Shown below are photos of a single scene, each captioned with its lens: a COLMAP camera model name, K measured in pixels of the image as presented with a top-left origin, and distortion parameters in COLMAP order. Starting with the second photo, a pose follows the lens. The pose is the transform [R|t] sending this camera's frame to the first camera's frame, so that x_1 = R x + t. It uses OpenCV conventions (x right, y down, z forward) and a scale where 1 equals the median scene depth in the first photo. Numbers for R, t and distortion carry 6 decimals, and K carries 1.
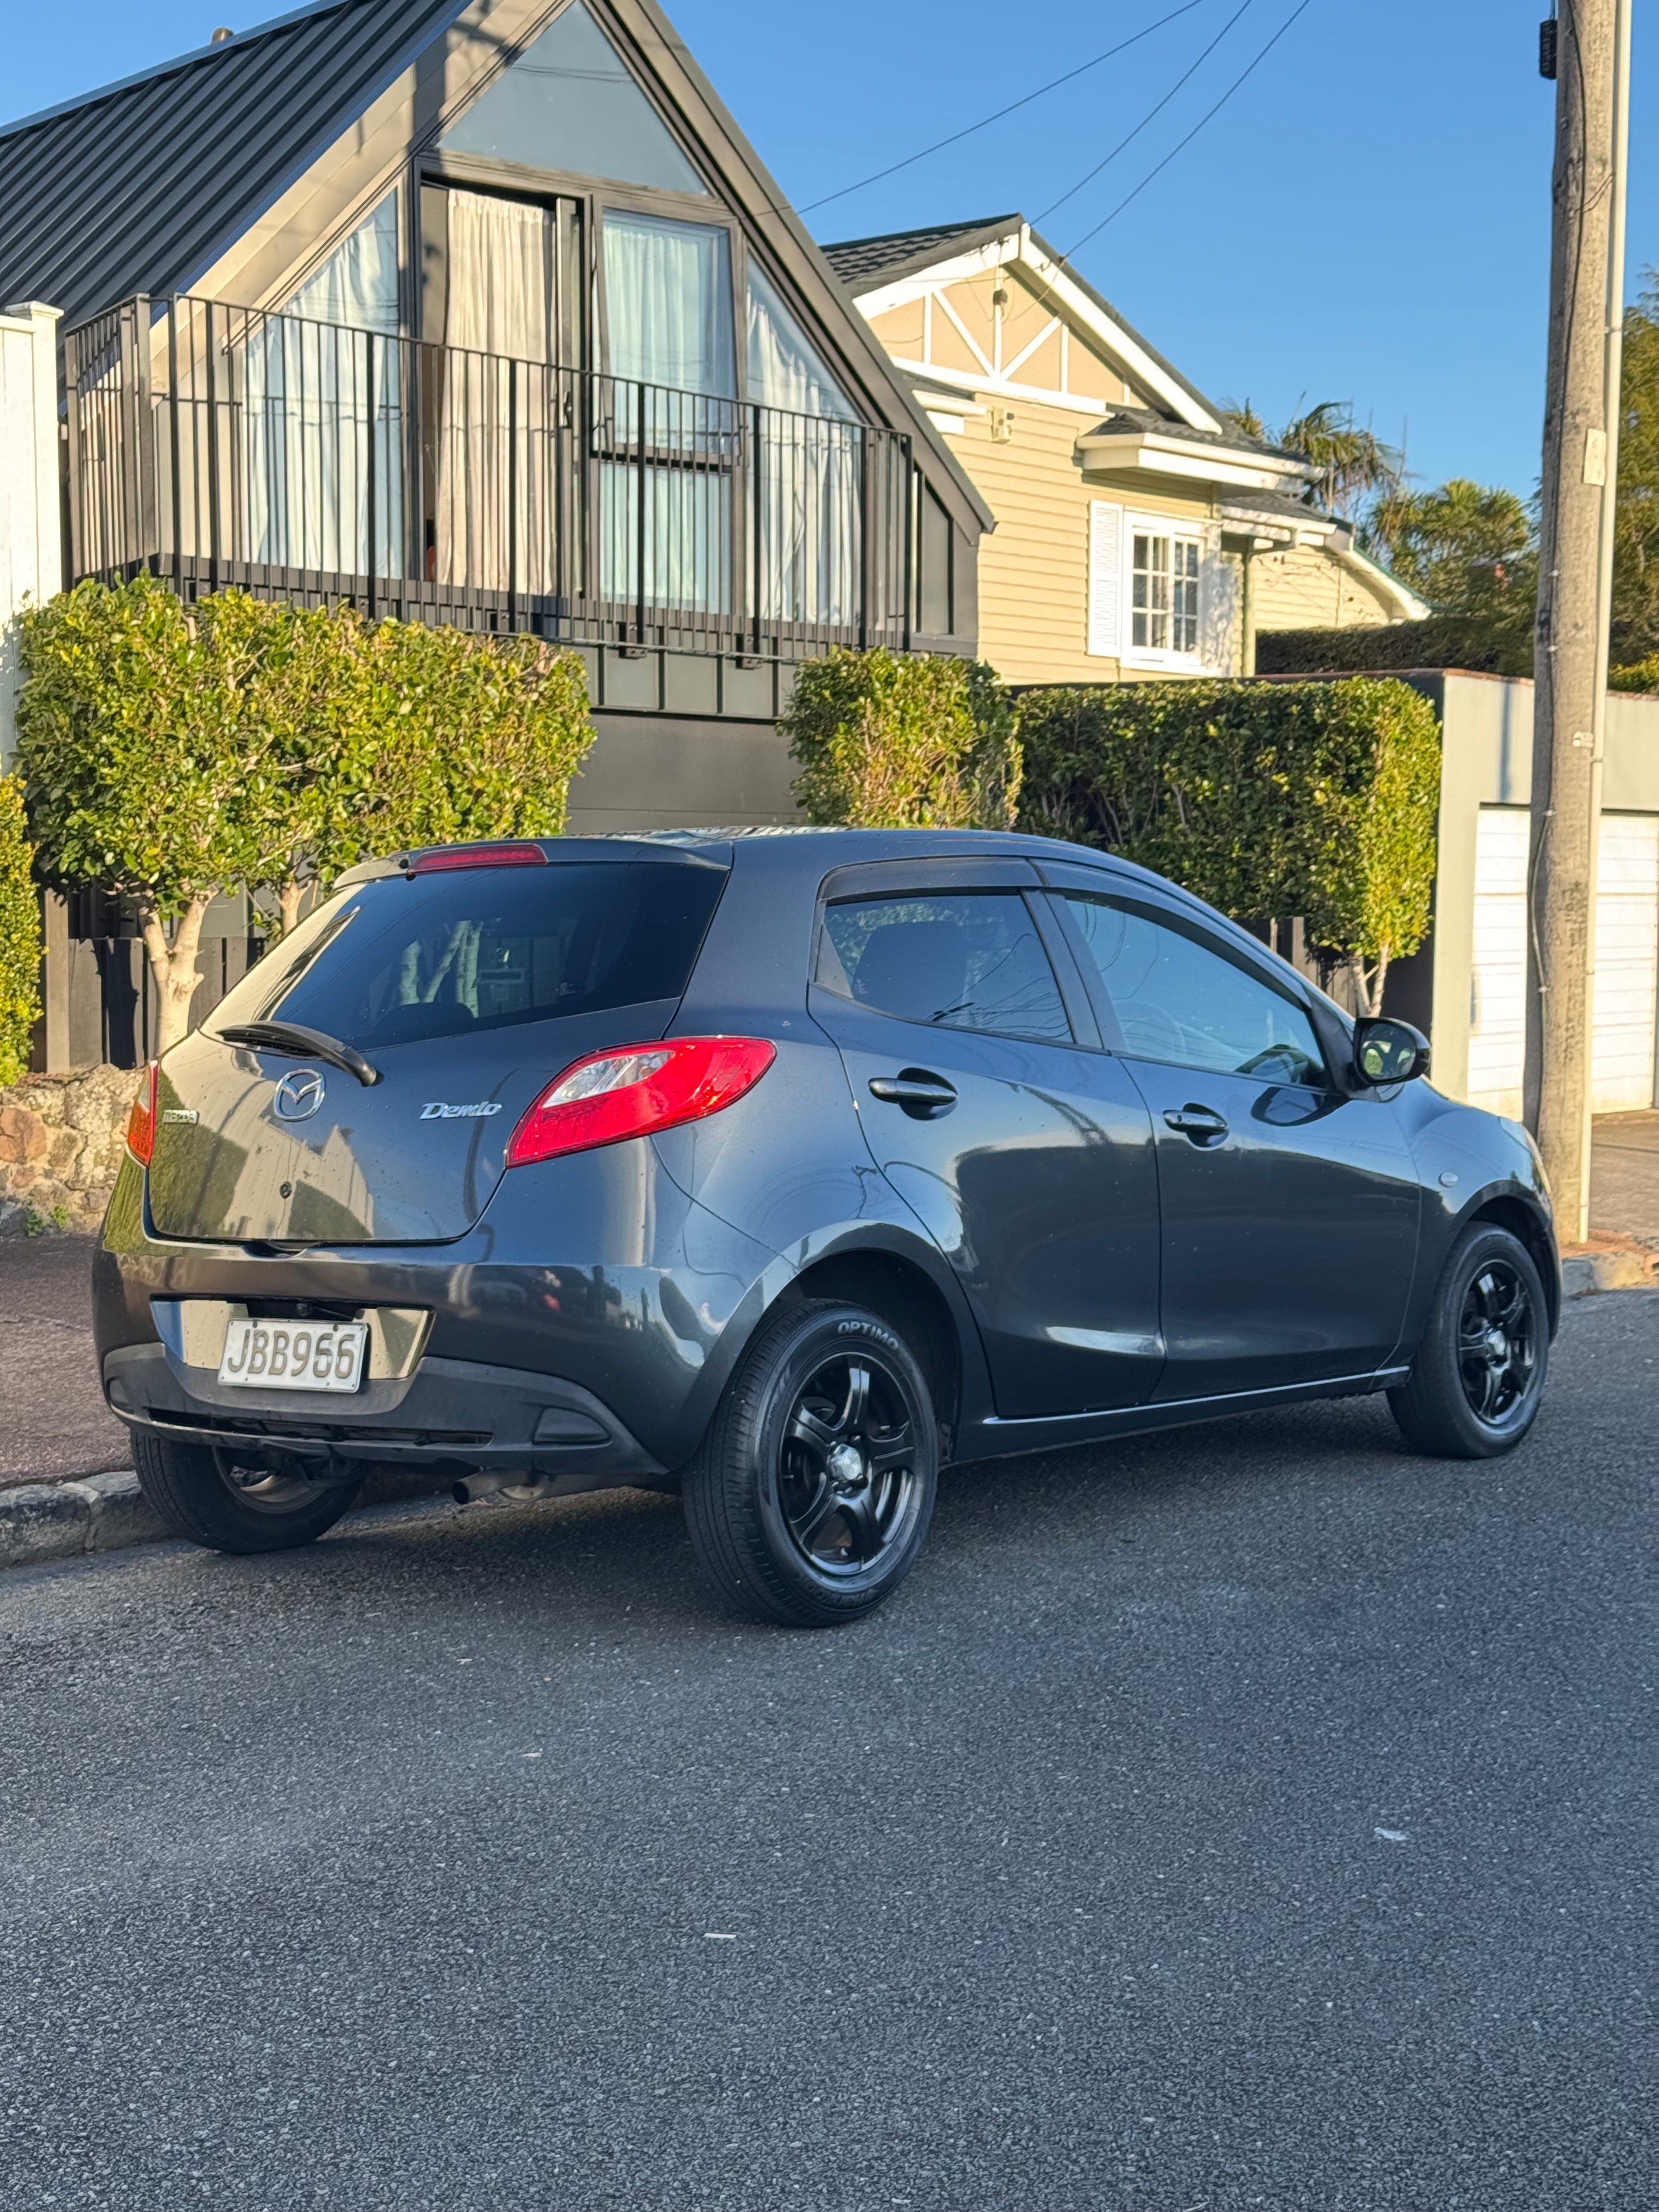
lens RADIAL K [[3100.8, 0, 815.2], [0, 3100.8, 1102.7], [0, 0, 1]] dist [0.130268, -0.173776]
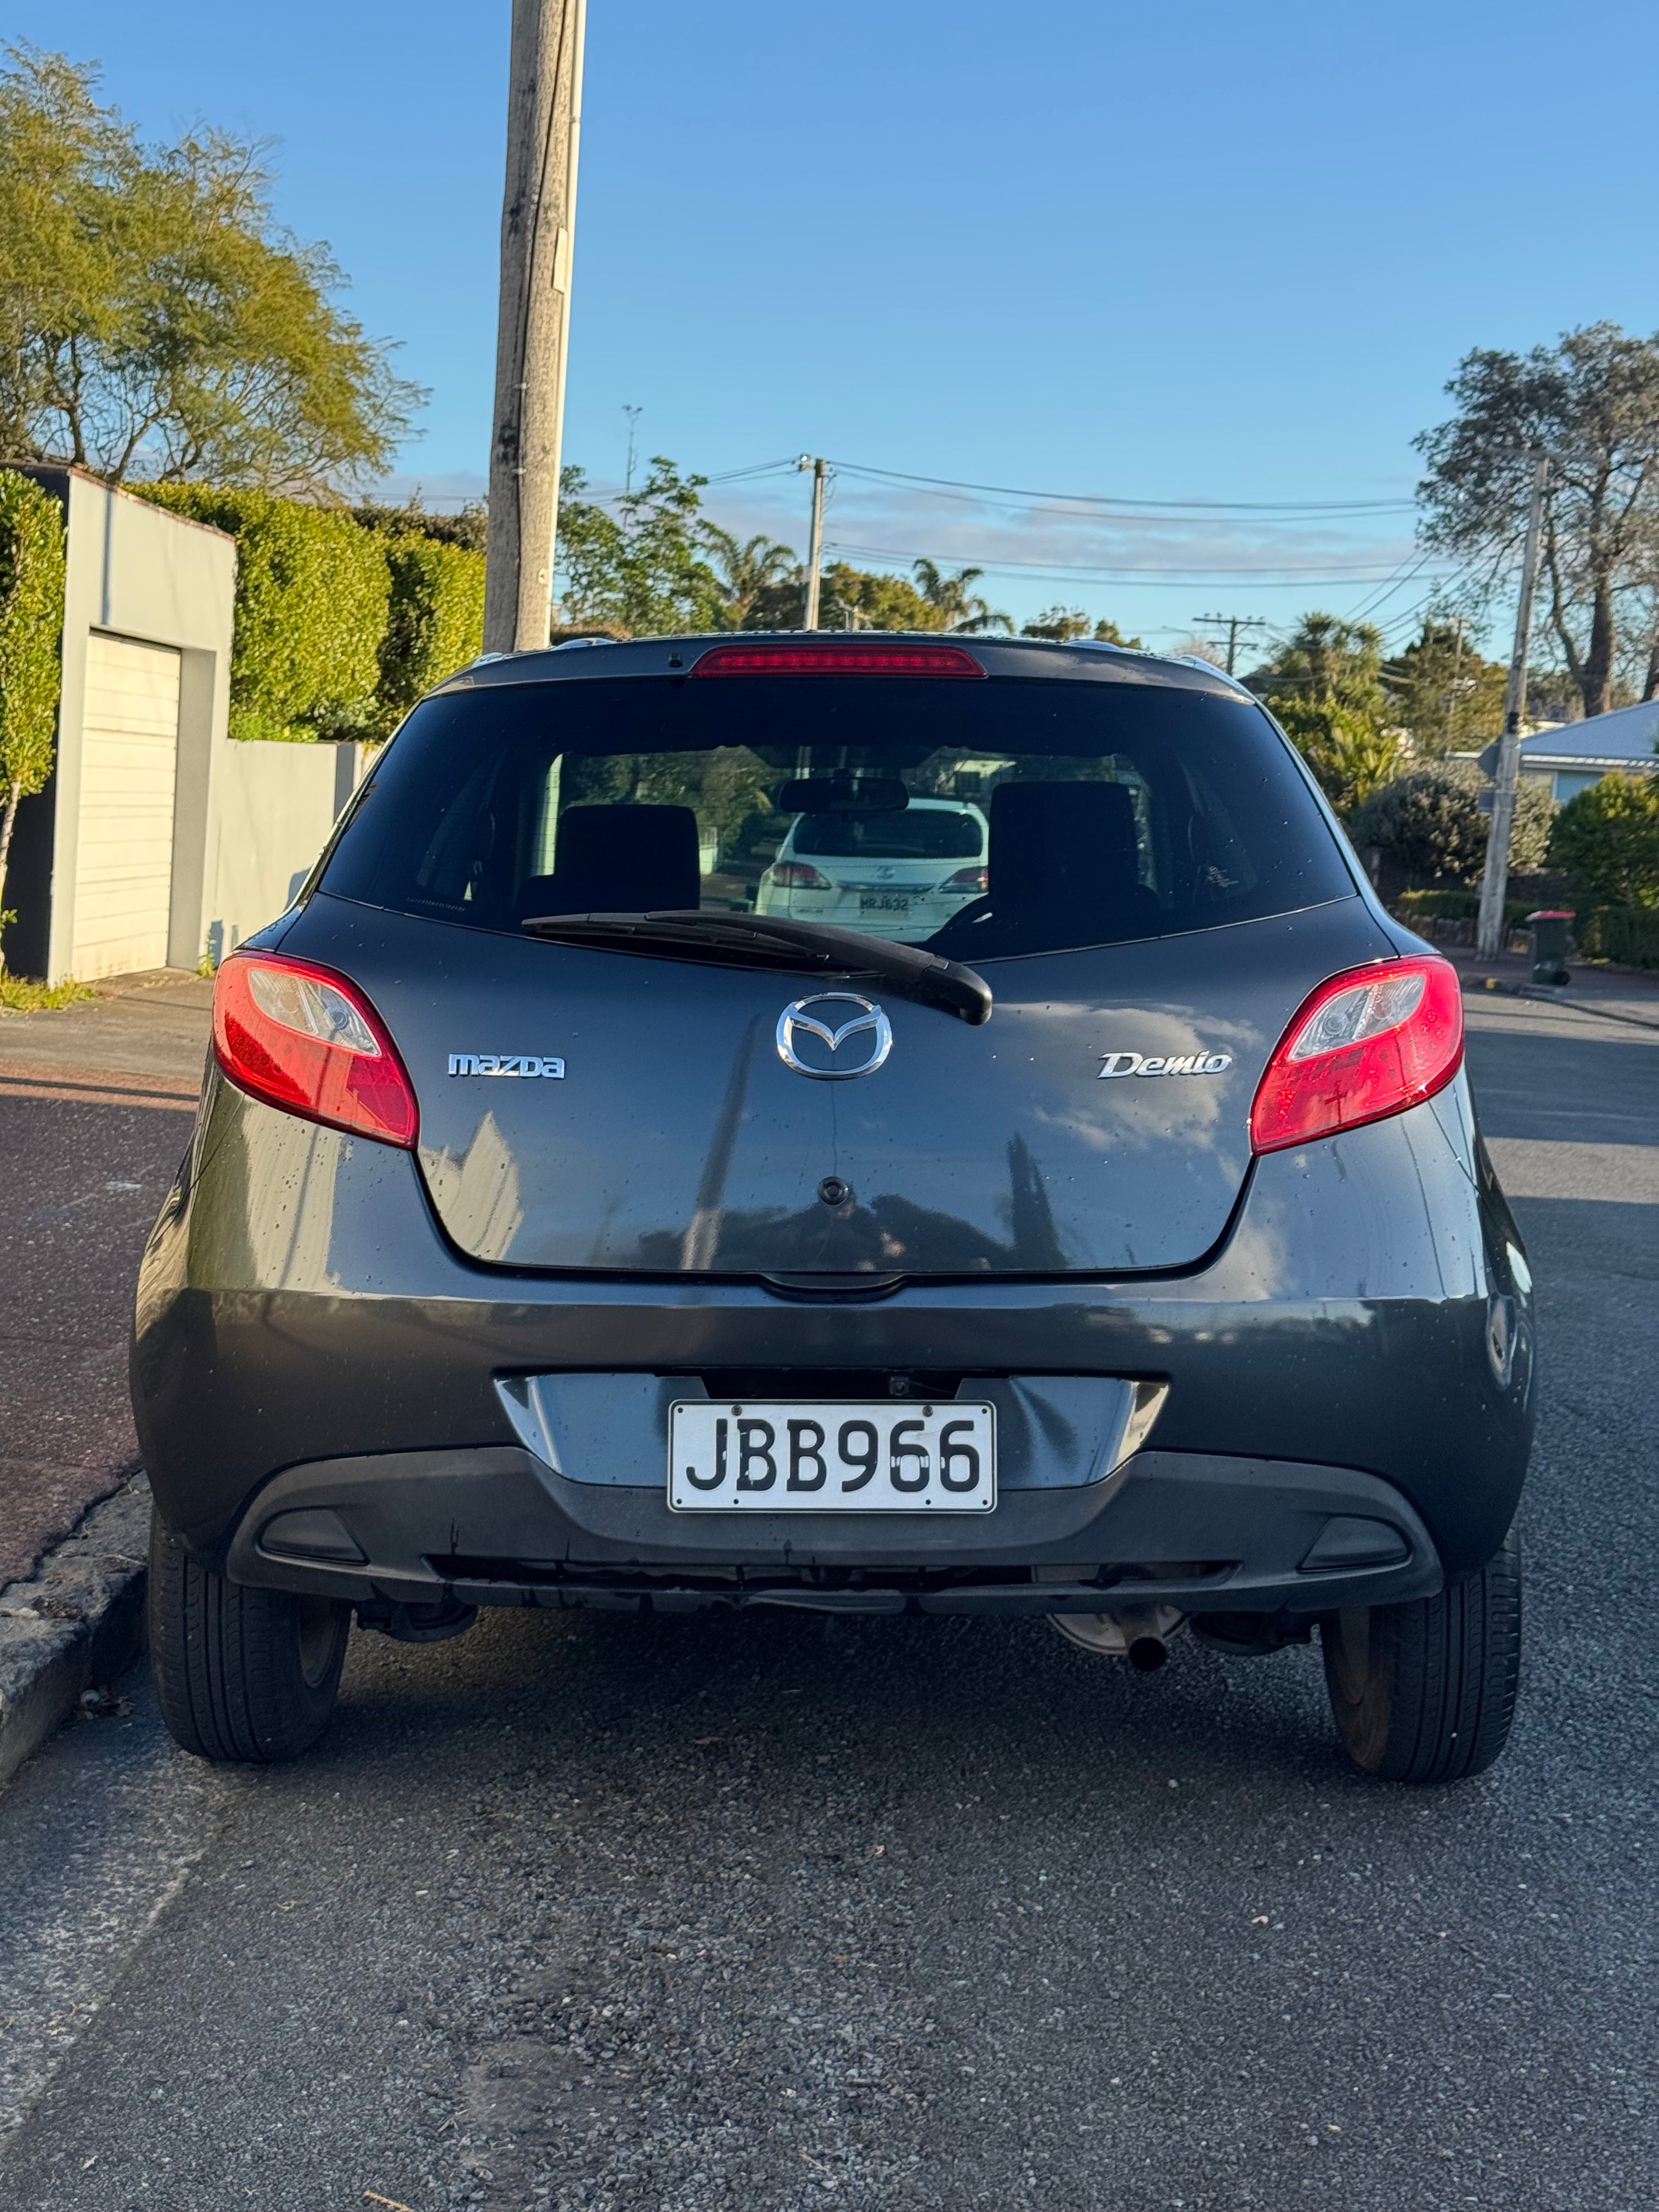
lens RADIAL K [[3100.8, 0, 815.2], [0, 3100.8, 1102.7], [0, 0, 1]] dist [0.130268, -0.173776]
pose [[0.784926, -0.015772, 0.619389, -0.547688], [-0.017432, 0.998718, 0.047522, -0.018504], [-0.619344, -0.048098, 0.783645, 0.517132]]
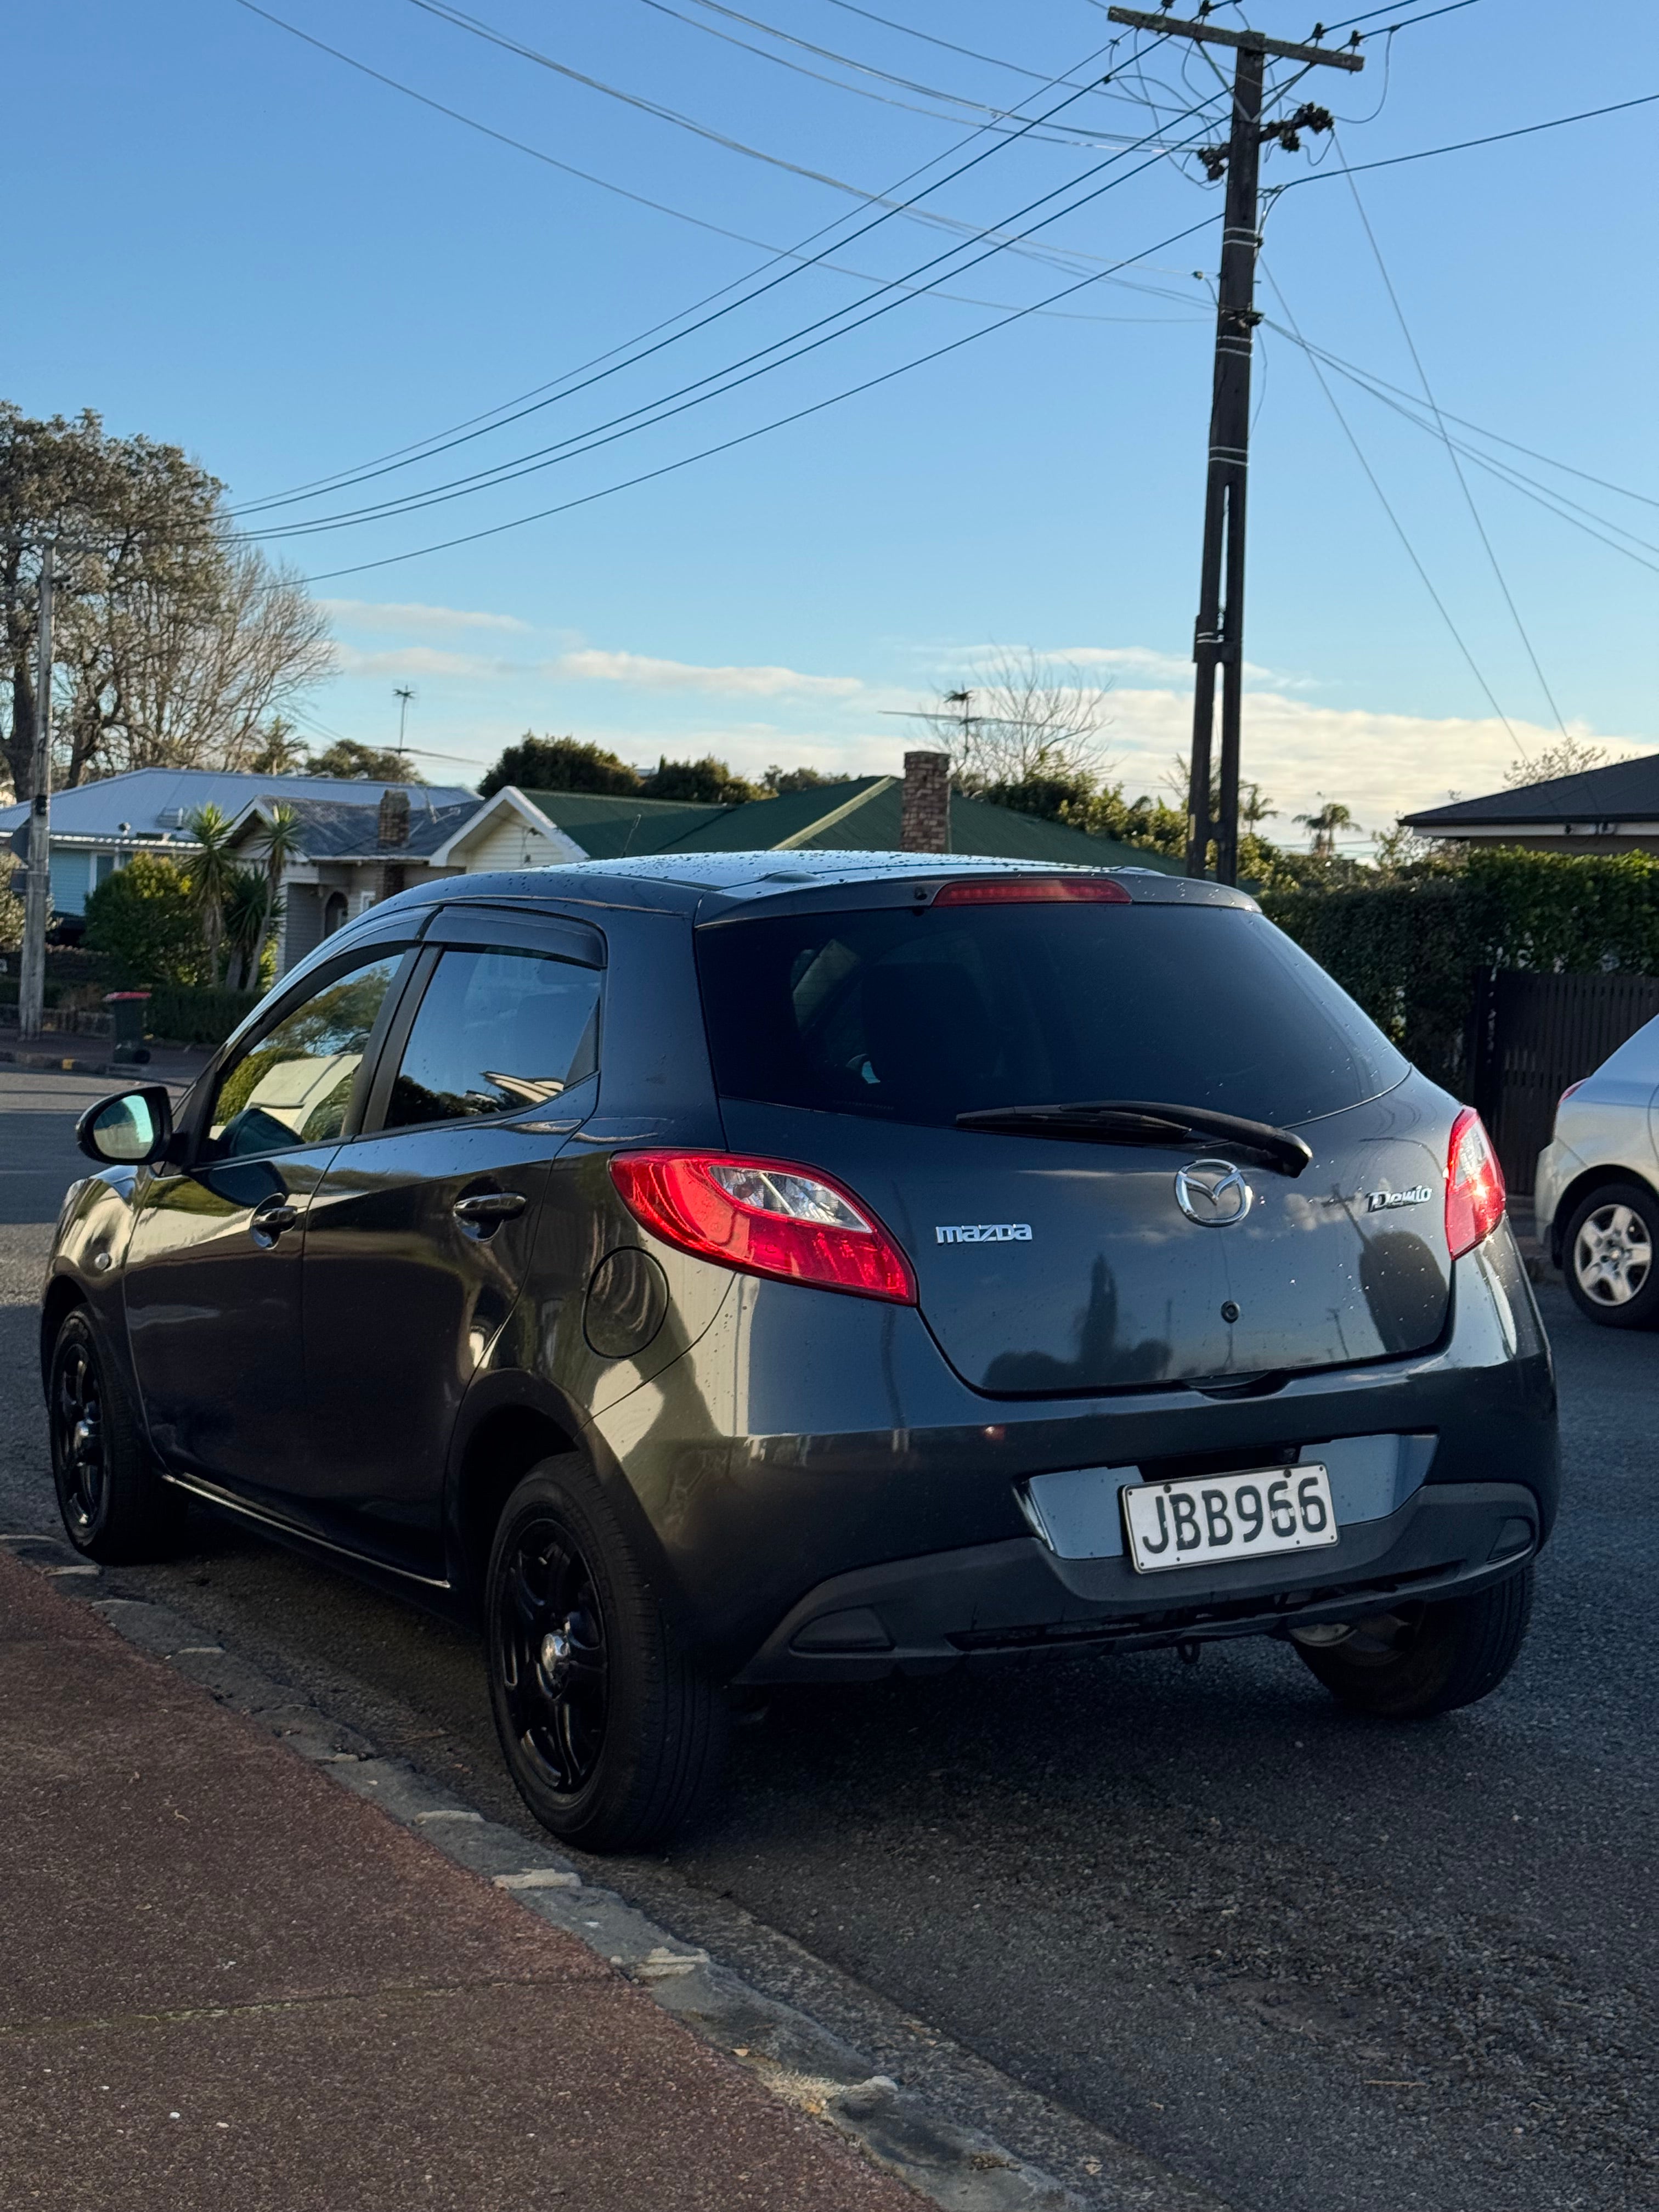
lens RADIAL K [[3100.8, 0, 815.2], [0, 3100.8, 1102.7], [0, 0, 1]] dist [0.130268, -0.173776]
pose [[0.386106, -0.034124, 0.921823, -0.940476], [0.022995, 0.999361, 0.027363, -0.049981], [-0.922168, 0.010632, 0.386644, 0.780602]]
